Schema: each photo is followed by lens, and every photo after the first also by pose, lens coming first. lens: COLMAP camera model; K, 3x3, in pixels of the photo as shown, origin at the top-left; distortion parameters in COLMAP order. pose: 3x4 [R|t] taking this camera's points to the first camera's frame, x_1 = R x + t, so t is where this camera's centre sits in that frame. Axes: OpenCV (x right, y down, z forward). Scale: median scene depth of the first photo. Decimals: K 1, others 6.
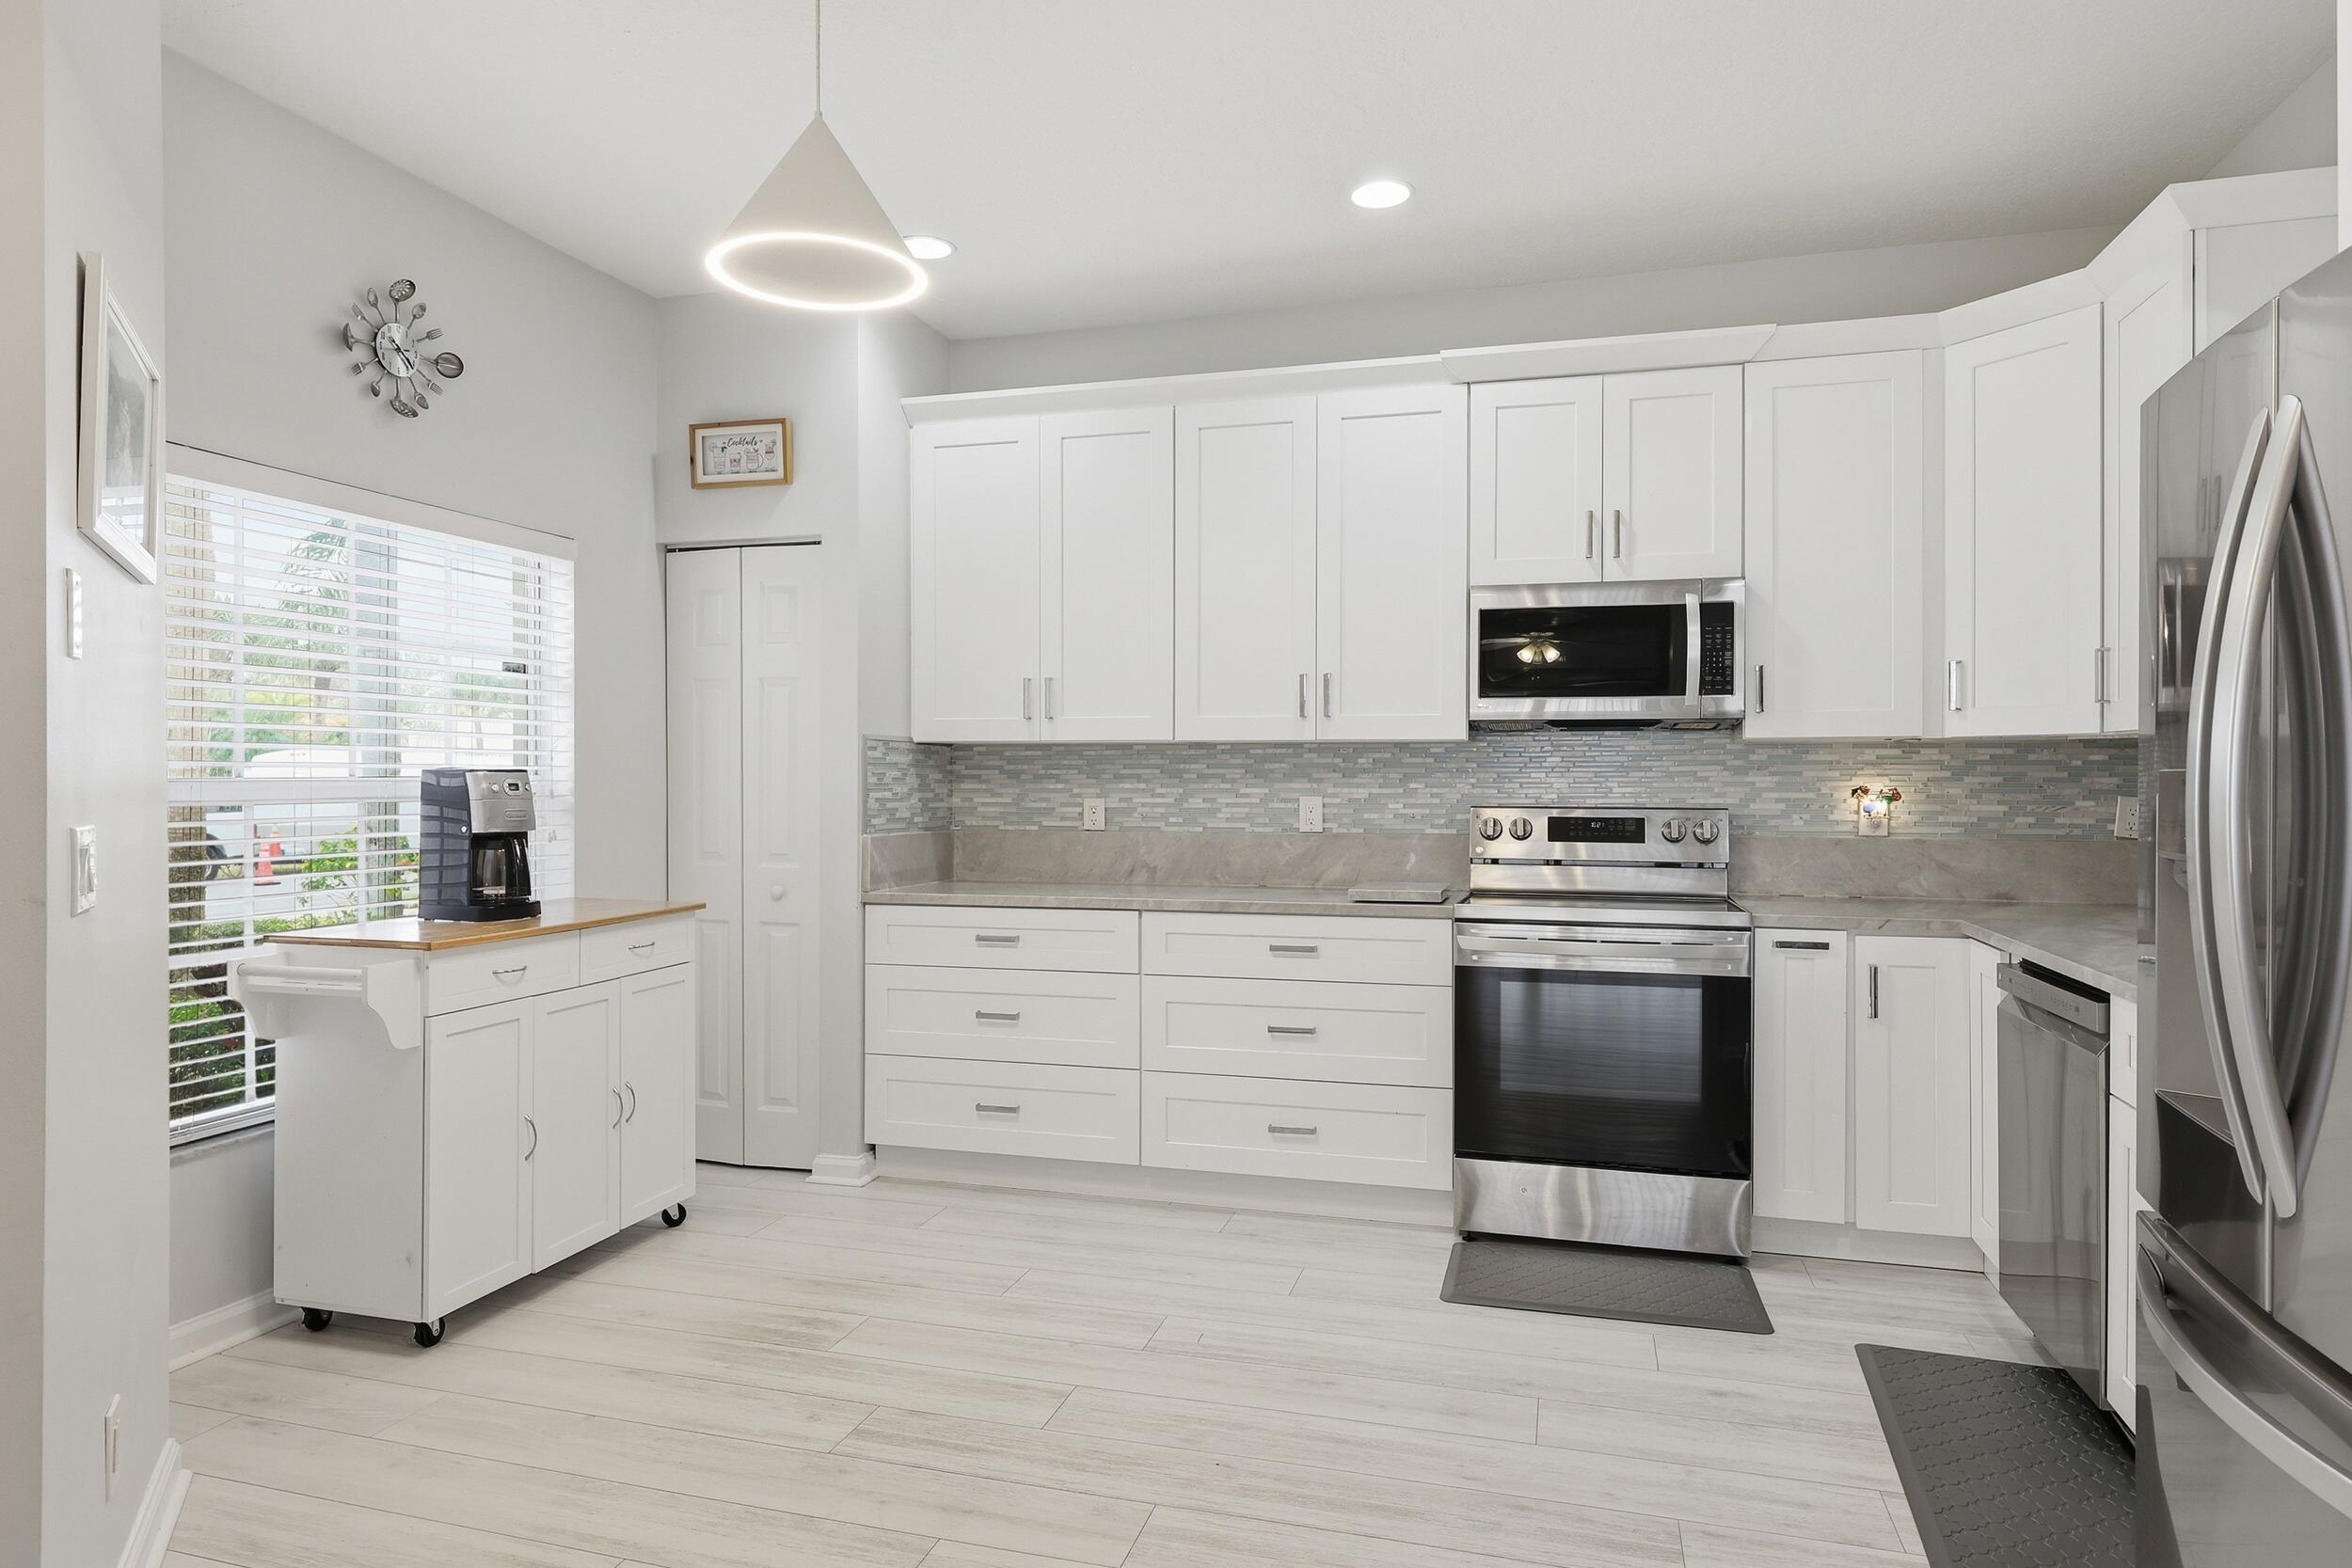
lens RADIAL K [[1368.9, 0, 1176.0], [0, 1368.9, 784.0], [0, 0, 1]] dist [0.000990, 0.000060]
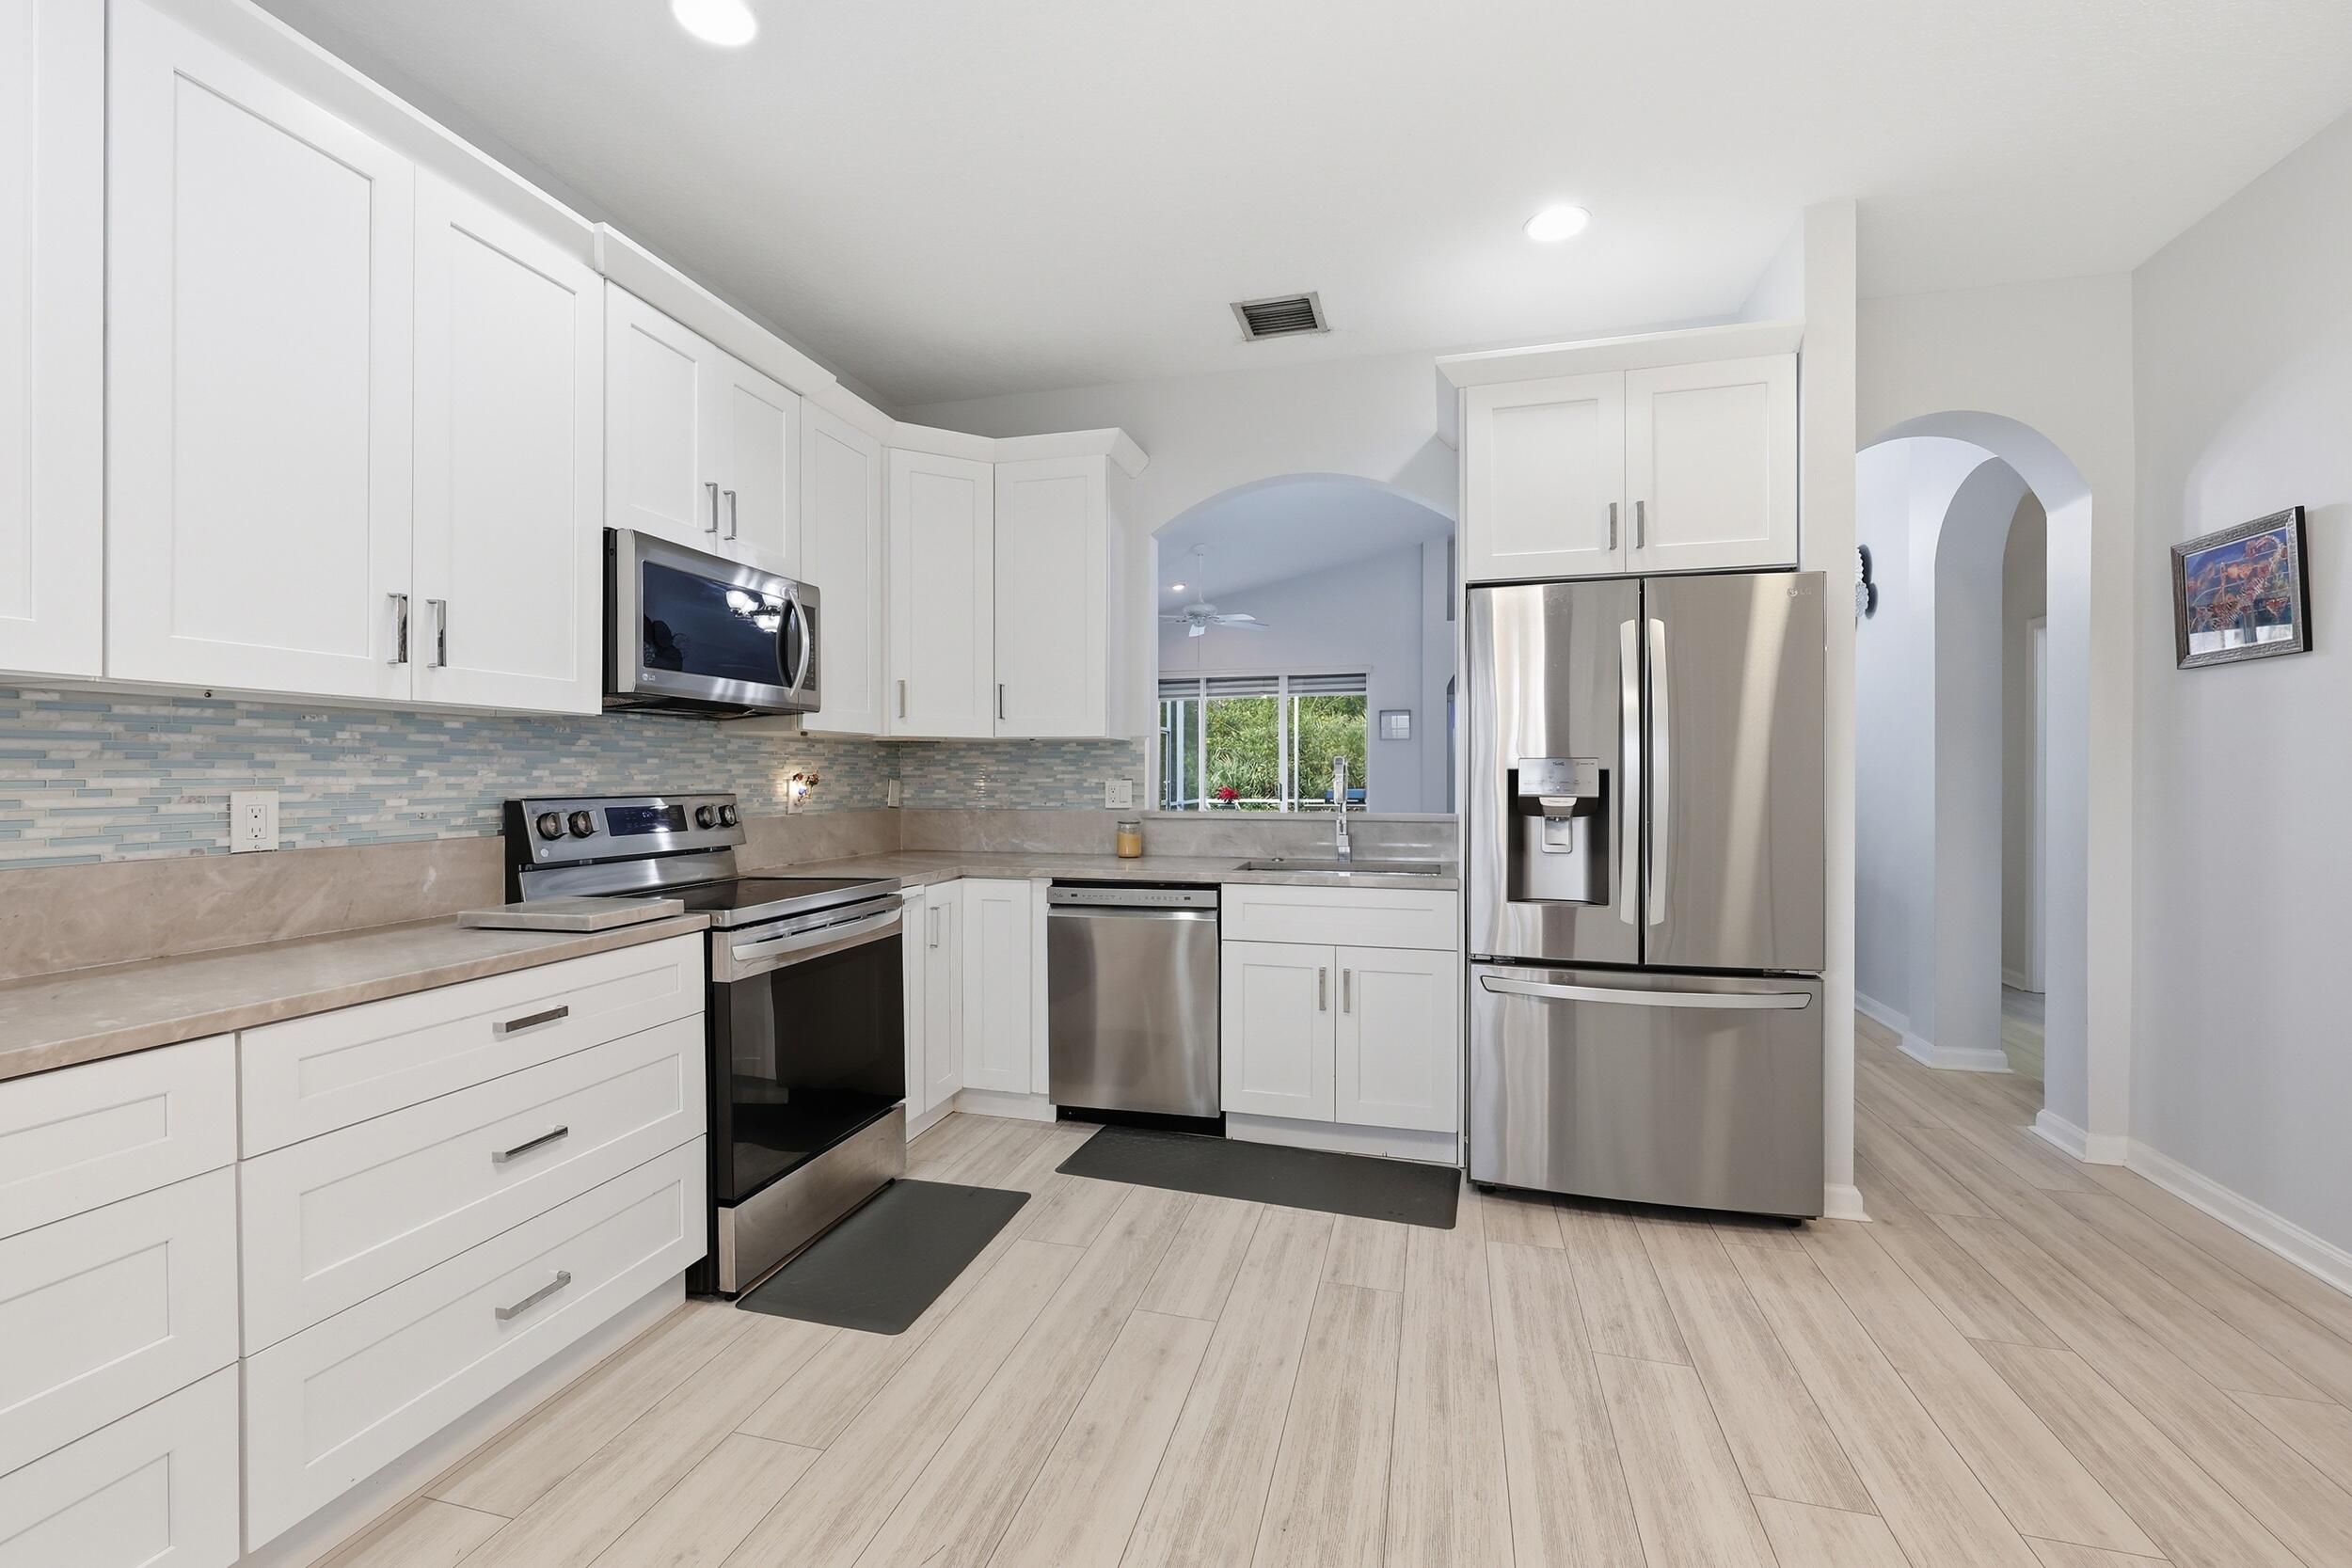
lens RADIAL K [[978.3, 0, 1179.4], [0, 978.3, 776.5], [0, 0, 1]] dist [0.000151, 0.000068]
pose [[-0.017728, -0.002863, 0.999839, -0.366594], [0.007210, 0.999970, 0.002991, 0.004591], [-0.999817, 0.007262, -0.017707, 0.657782]]
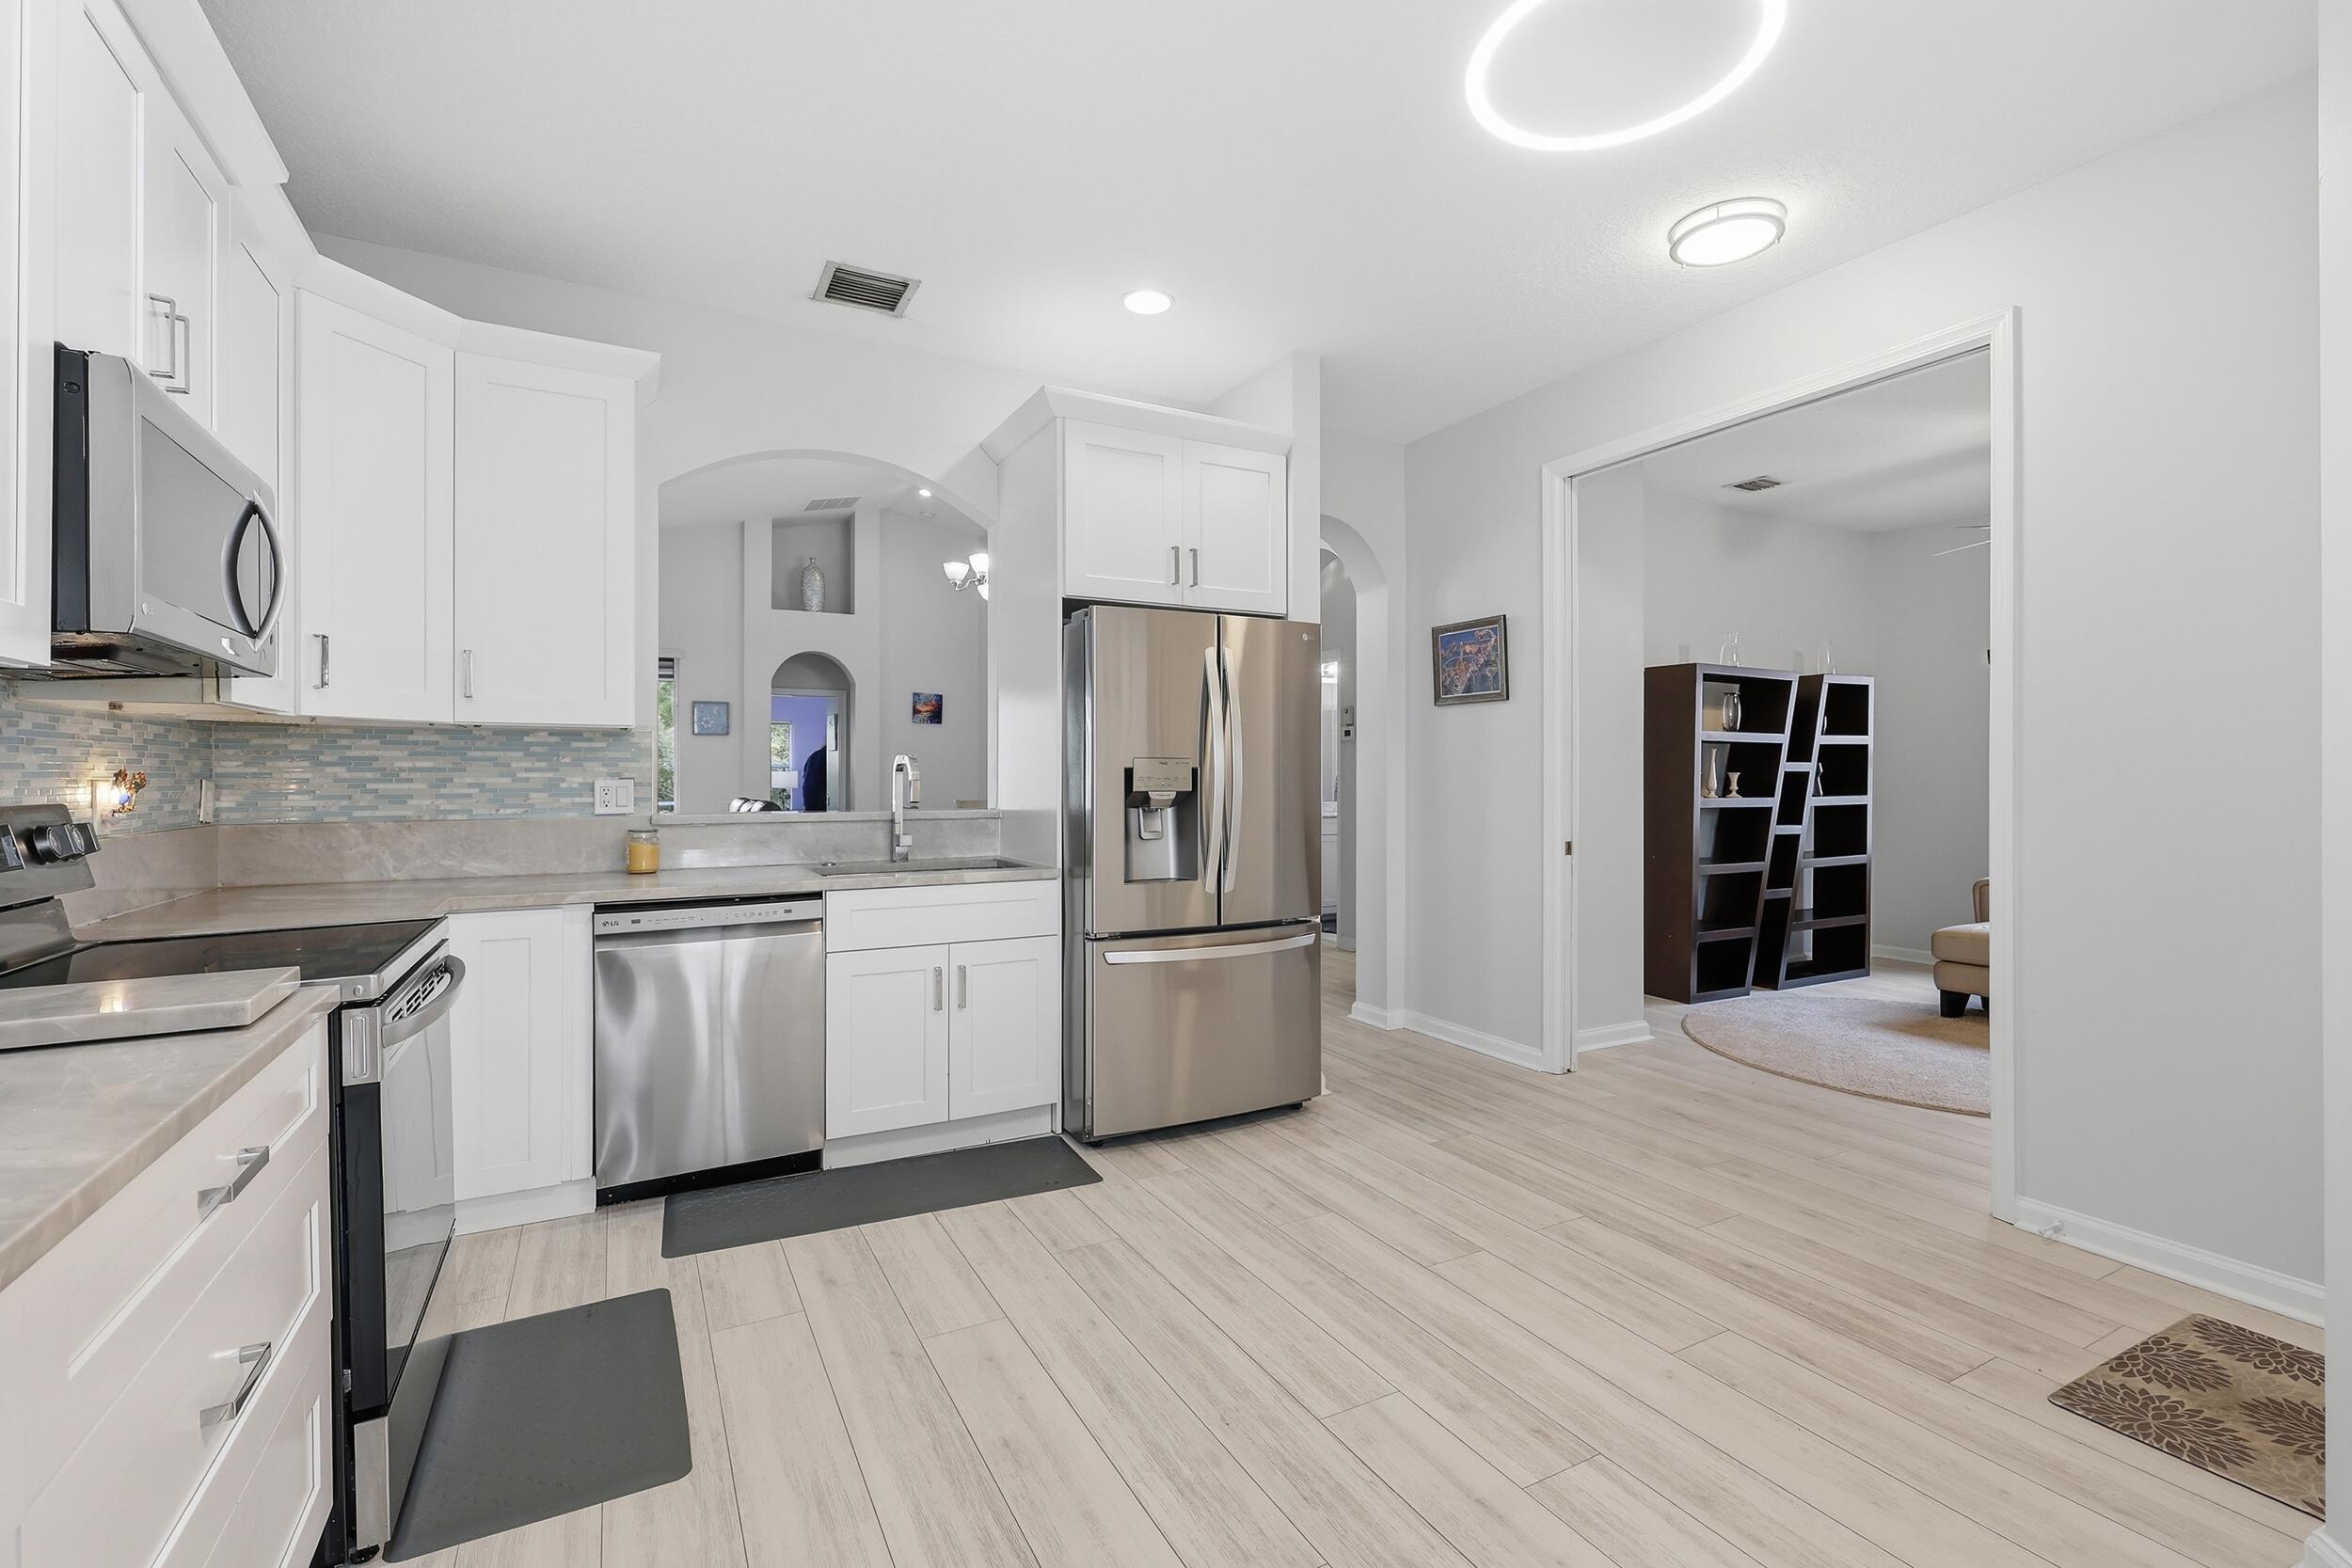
lens RADIAL K [[1024.5, 0, 1174.2], [0, 1024.5, 773.3], [0, 0, 1]] dist [-0.000946, 0.000059]
pose [[-0.701886, -0.000857, 0.712289, -0.297851], [0.004907, 0.999970, 0.006038, 0.003015], [-0.712273, 0.007734, -0.701860, 0.955914]]
